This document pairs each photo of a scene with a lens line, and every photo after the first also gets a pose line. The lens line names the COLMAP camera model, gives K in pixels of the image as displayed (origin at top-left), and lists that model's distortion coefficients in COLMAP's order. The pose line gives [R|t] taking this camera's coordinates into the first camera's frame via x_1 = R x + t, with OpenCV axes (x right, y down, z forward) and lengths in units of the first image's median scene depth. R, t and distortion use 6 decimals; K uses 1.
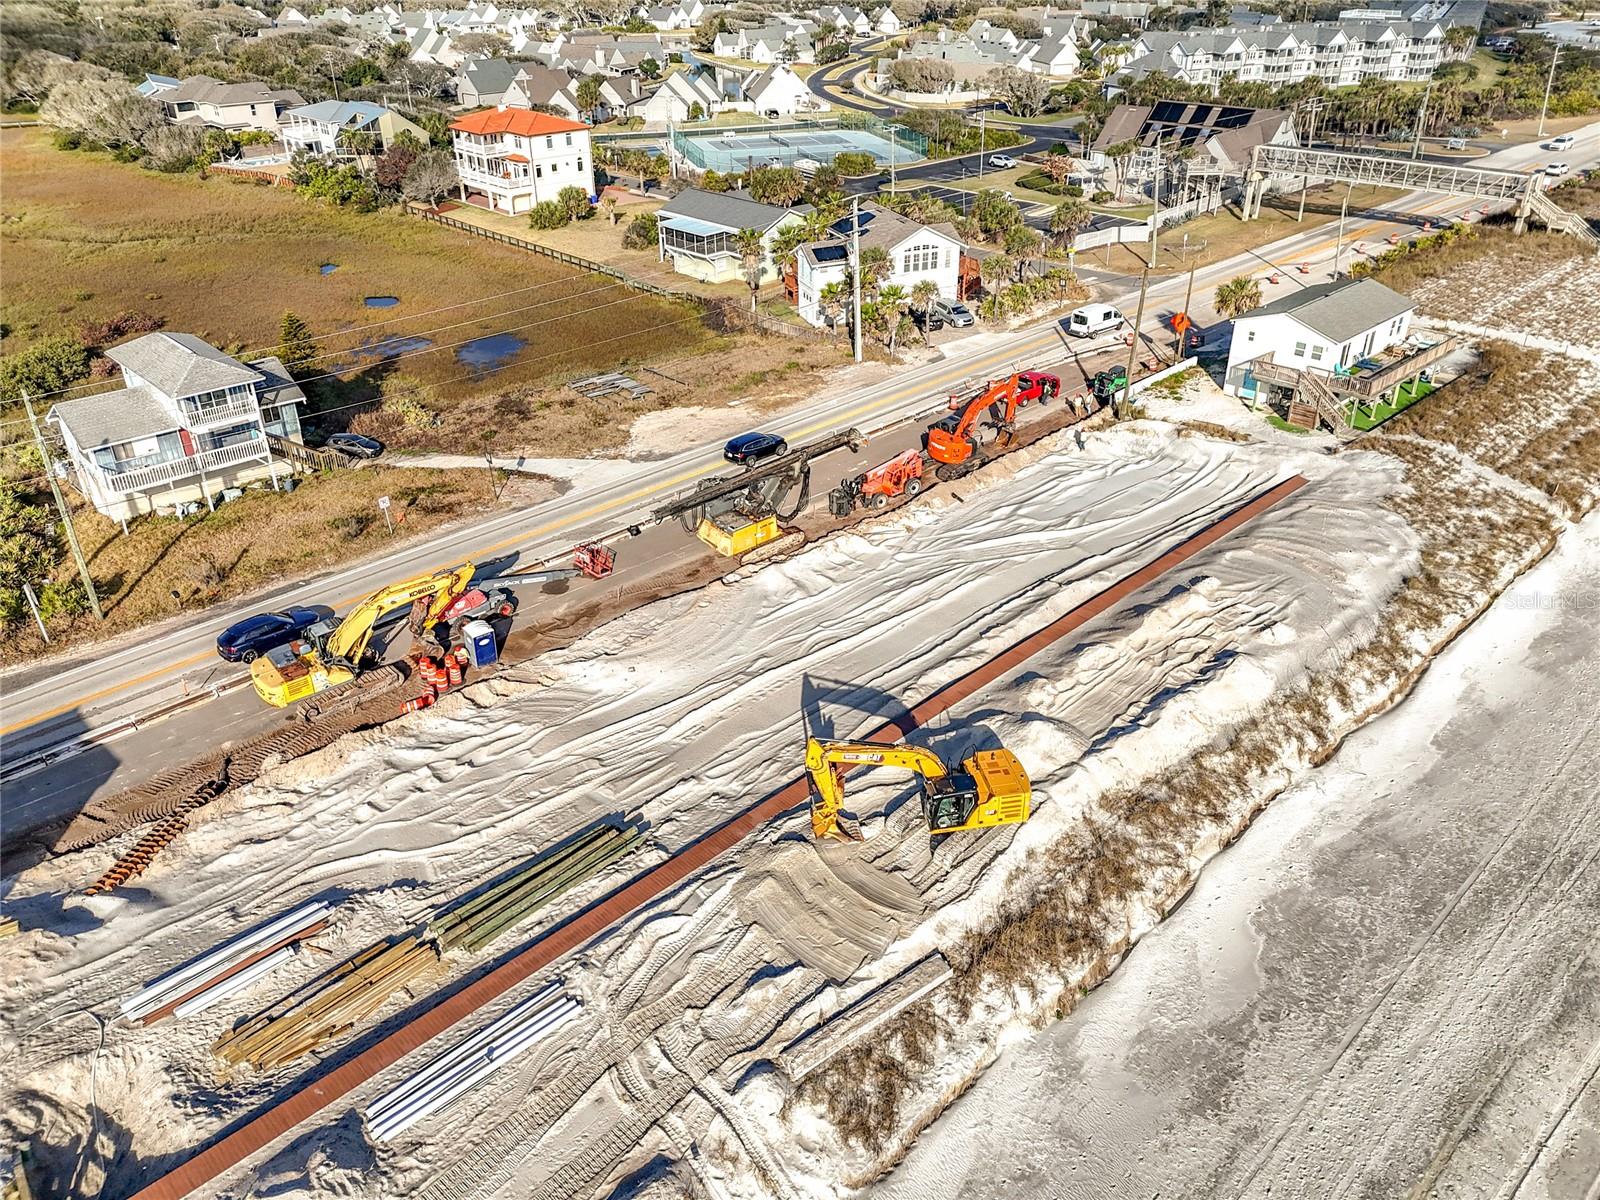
lens RADIAL K [[1182.8, 0, 804.9], [0, 1182.8, 583.7], [0, 0, 1]] dist [0.074433, -0.056572]
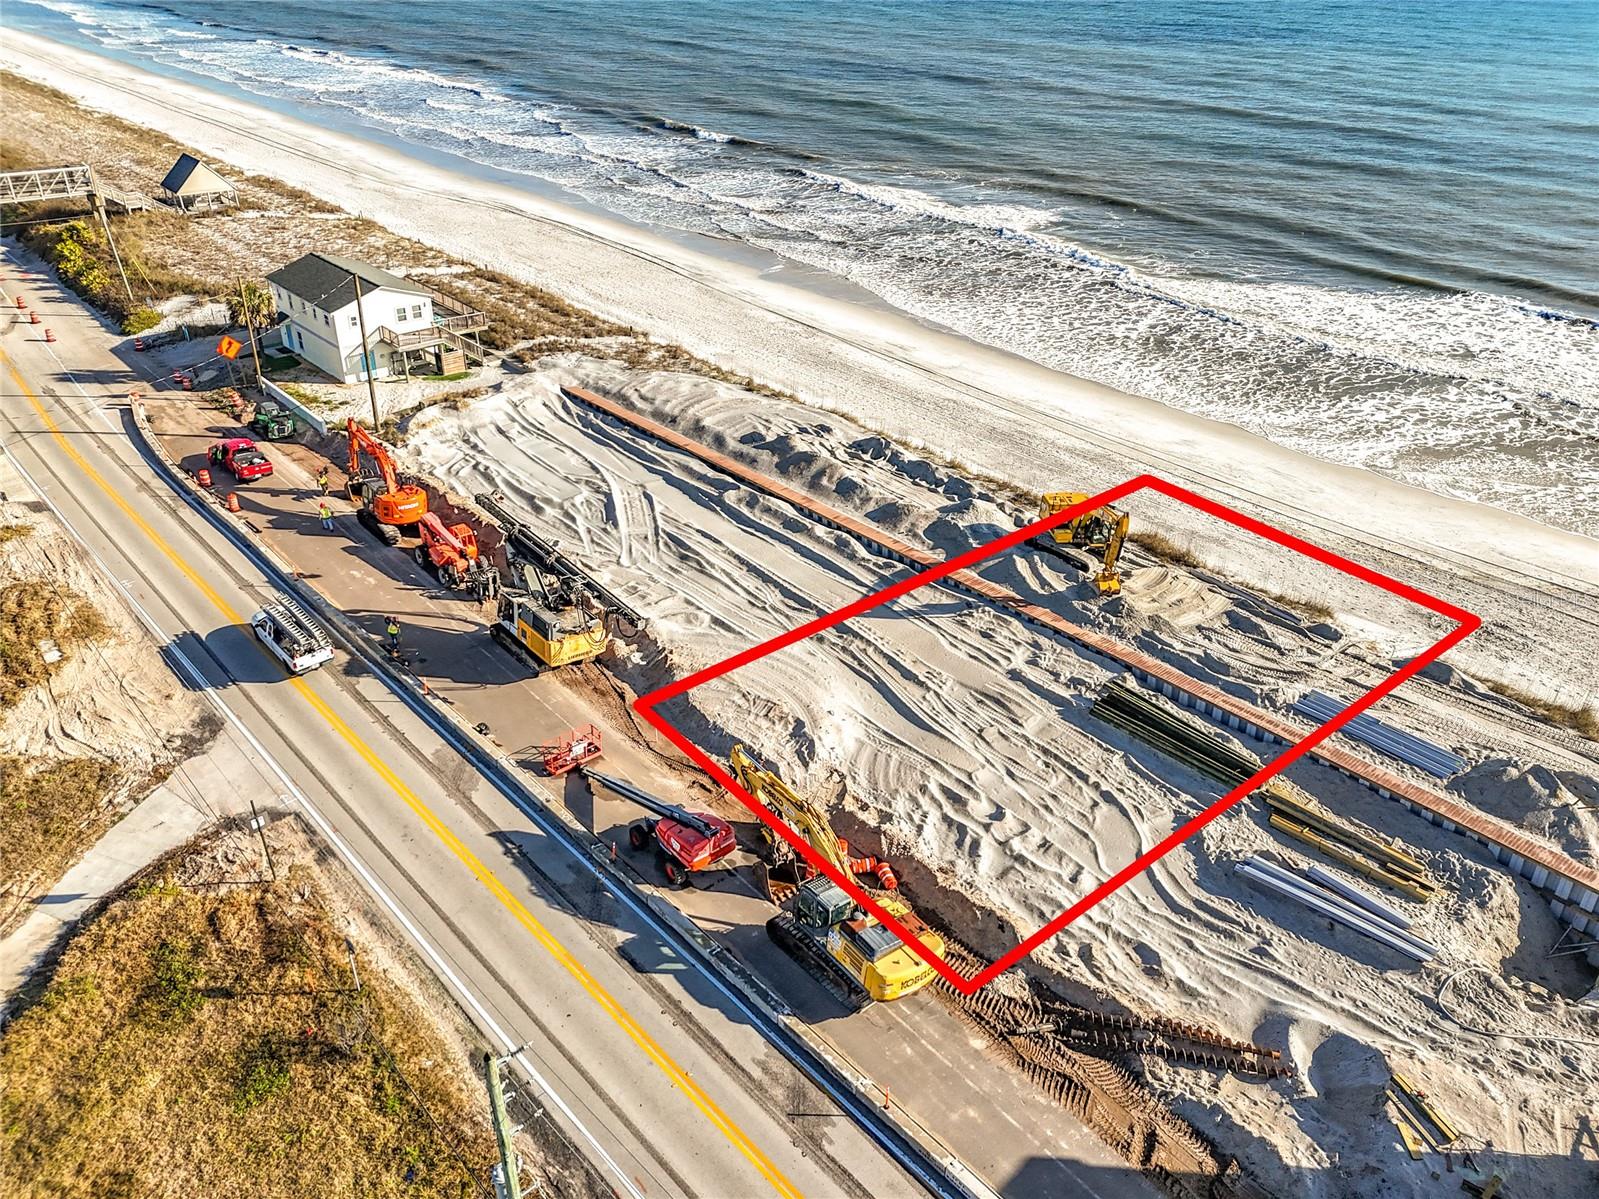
lens RADIAL K [[1212.5, 0, 799.5], [0, 1212.5, 544.6], [0, 0, 1]] dist [0.110122, -0.152914]
pose [[0.041982, -0.448109, 0.892993, -0.648823], [0.475505, 0.795029, 0.376595, -0.278669], [-0.878711, 0.408812, 0.246455, 0.503759]]
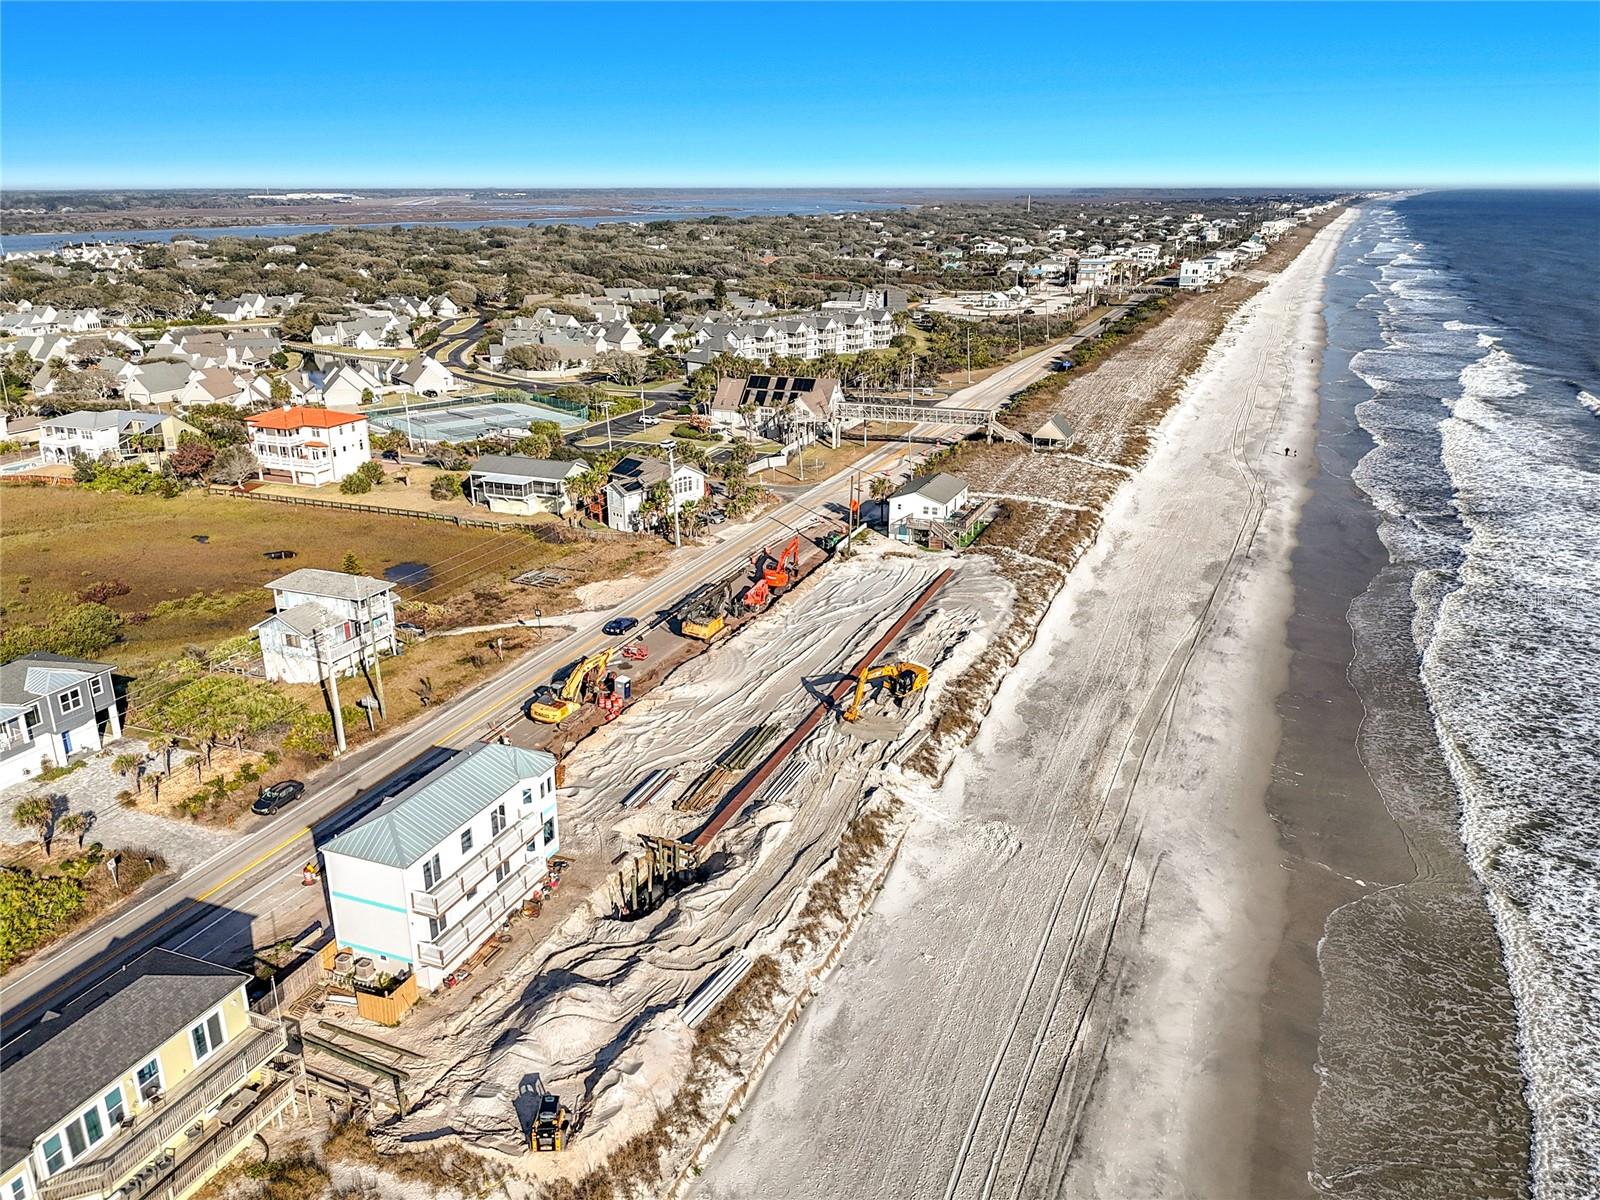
lens RADIAL K [[1199.0, 0, 803.3], [0, 1199.0, 600.1], [0, 0, 1]] dist [0.065657, -0.100053]
pose [[0.911375, -0.128356, 0.391050, -0.525629], [0.195987, 0.970833, -0.138103, 0.167205], [-0.361918, 0.202504, 0.909949, -0.629482]]
